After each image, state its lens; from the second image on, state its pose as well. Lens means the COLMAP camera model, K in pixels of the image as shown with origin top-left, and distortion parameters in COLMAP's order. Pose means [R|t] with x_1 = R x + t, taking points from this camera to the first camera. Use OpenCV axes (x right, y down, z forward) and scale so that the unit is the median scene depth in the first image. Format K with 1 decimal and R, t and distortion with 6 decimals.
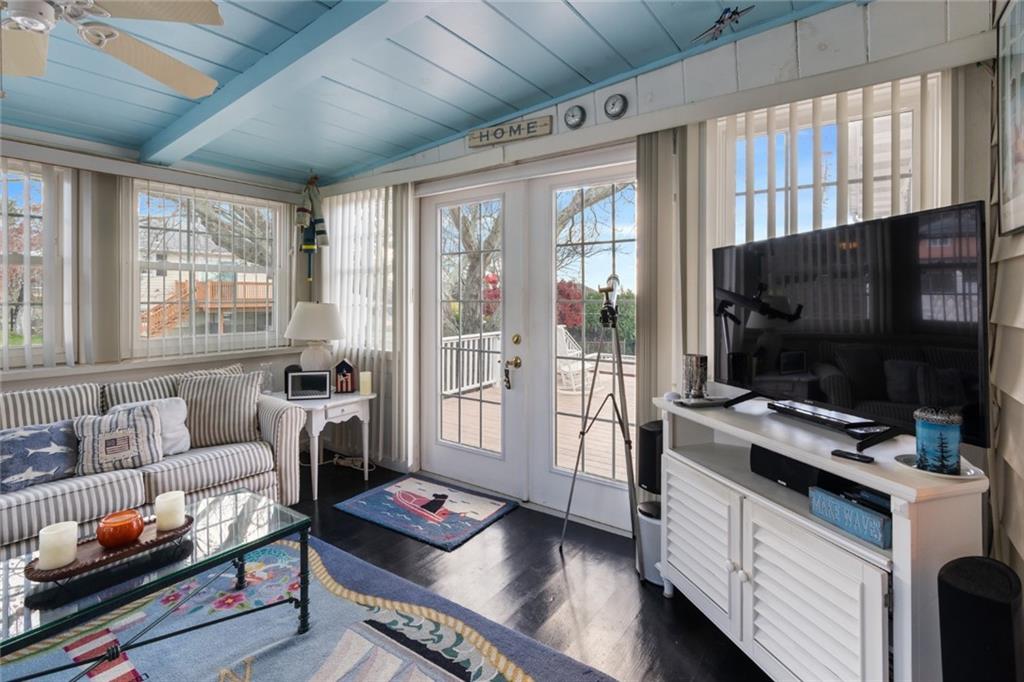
lens RADIAL K [[481.7, 0, 512.7], [0, 481.7, 301.2], [0, 0, 1]] dist [-0.002691, 0.004453]
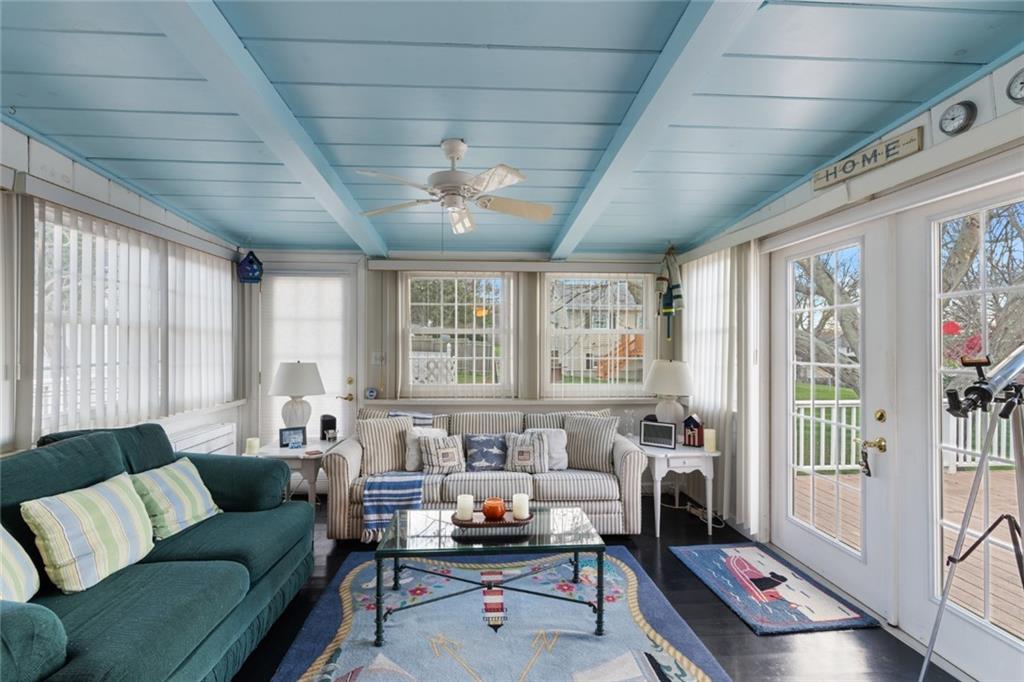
lens RADIAL K [[466.2, 0, 512.0], [0, 466.2, 341.0], [0, 0, 1]] dist [0.000914, 0.001014]
pose [[0.635532, -0.004274, -0.772063, 0.226712], [-0.005758, 0.999931, -0.010275, -0.034747], [0.772053, 0.010975, 0.635463, 0.038065]]
